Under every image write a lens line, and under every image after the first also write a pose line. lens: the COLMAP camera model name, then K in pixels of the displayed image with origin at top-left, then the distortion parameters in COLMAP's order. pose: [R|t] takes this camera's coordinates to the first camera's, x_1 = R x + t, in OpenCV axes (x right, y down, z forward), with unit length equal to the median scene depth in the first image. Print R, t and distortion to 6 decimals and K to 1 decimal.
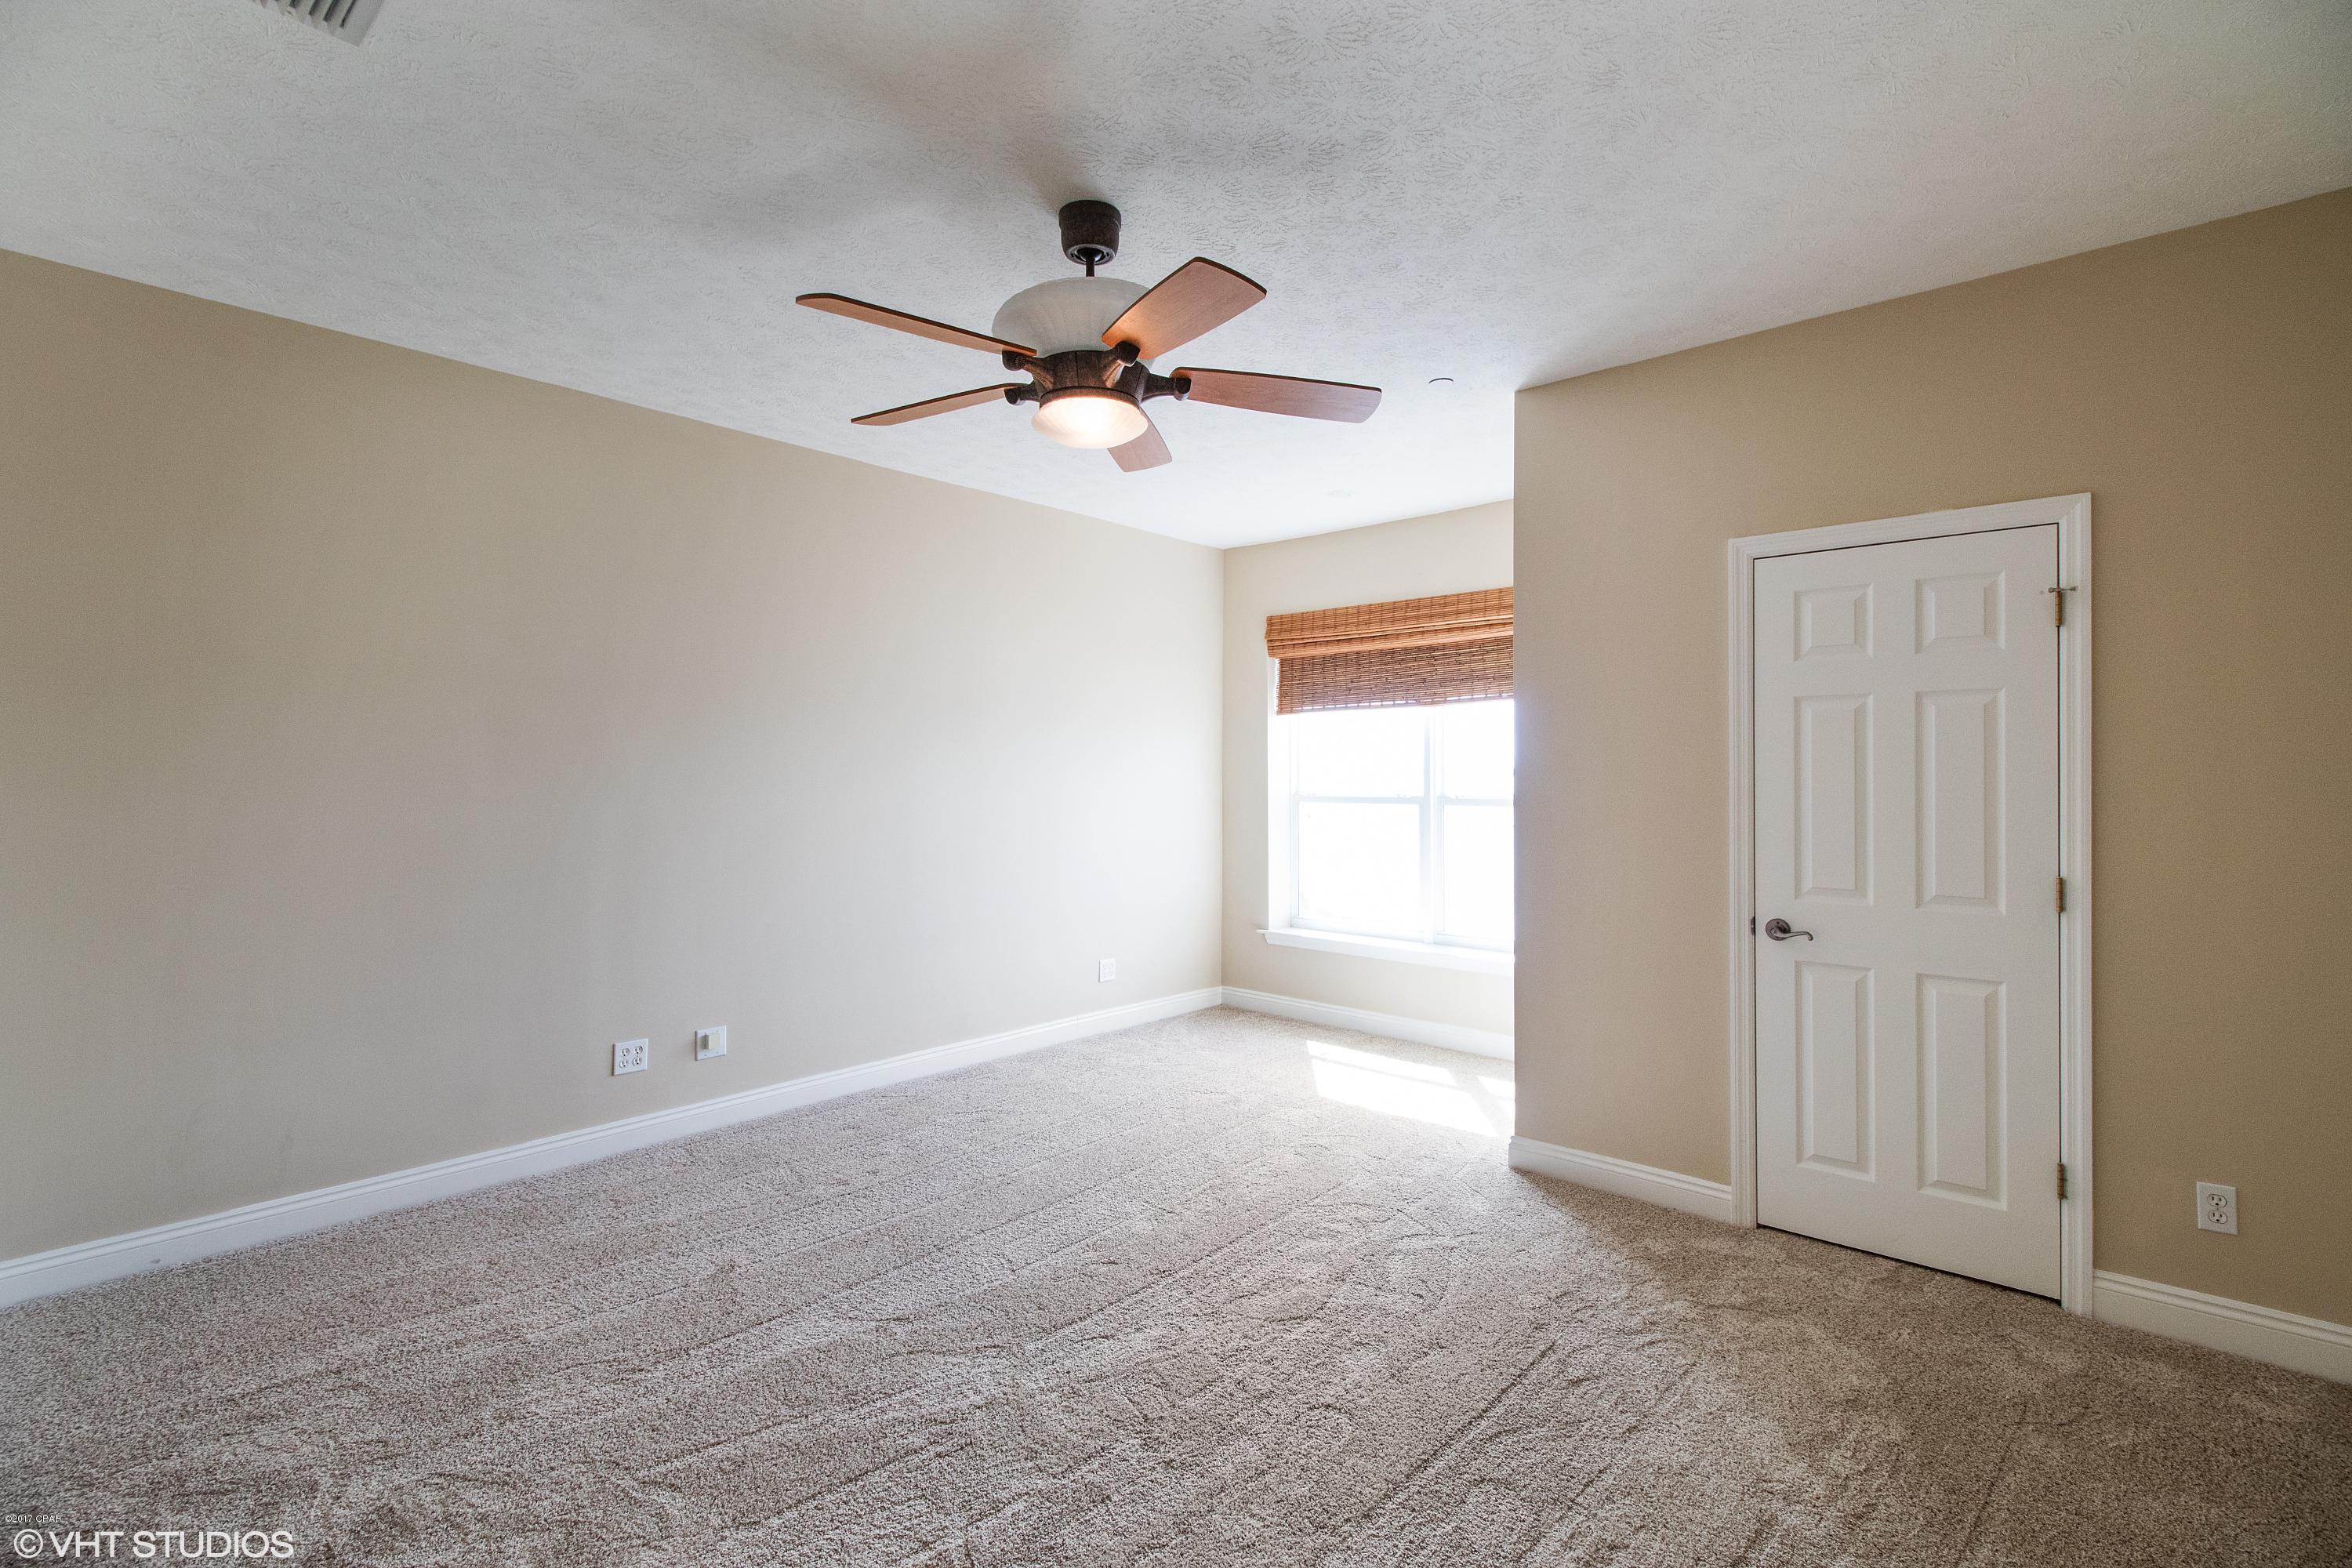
lens RADIAL K [[1088.7, 0, 1169.7], [0, 1088.7, 775.5], [0, 0, 1]] dist [0.001275, -0.001697]
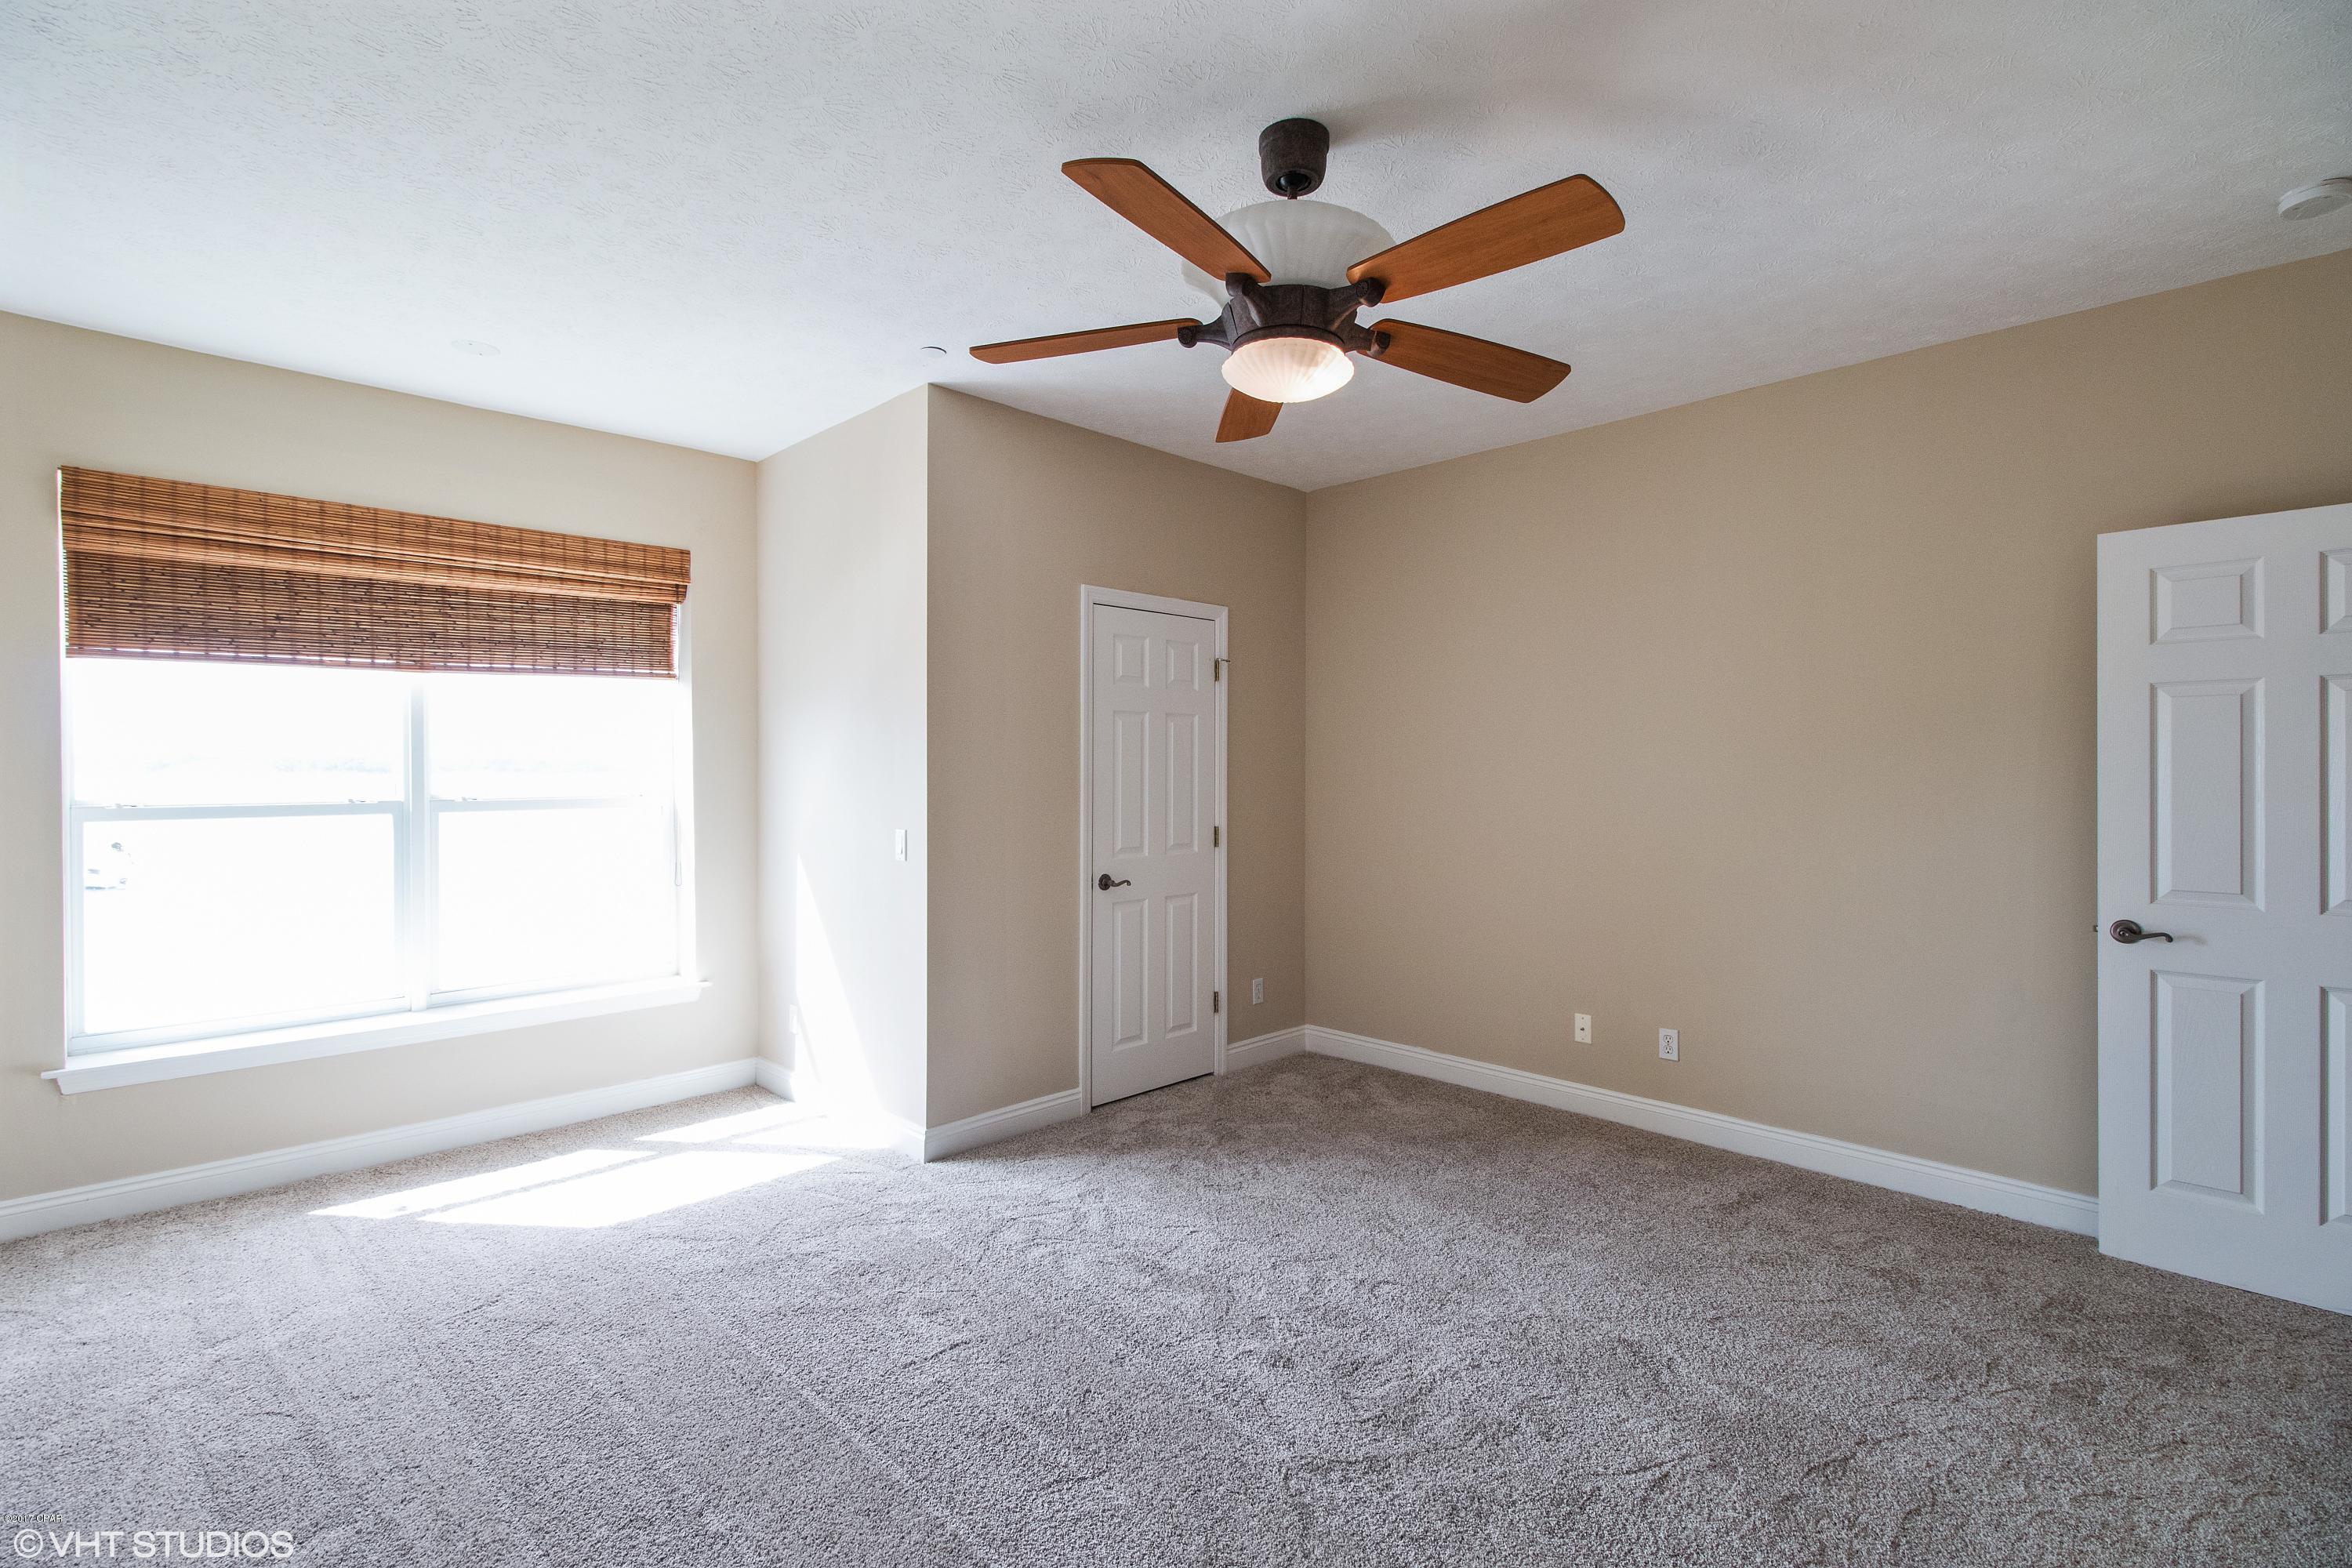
lens RADIAL K [[1088.7, 0, 1171.5], [0, 1088.7, 768.1], [0, 0, 1]] dist [0.001275, -0.001697]
pose [[0.035203, -0.004406, 0.999370, -0.462317], [0.002575, 0.999987, 0.004318, -0.003364], [-0.999377, 0.002421, 0.035214, 0.511909]]
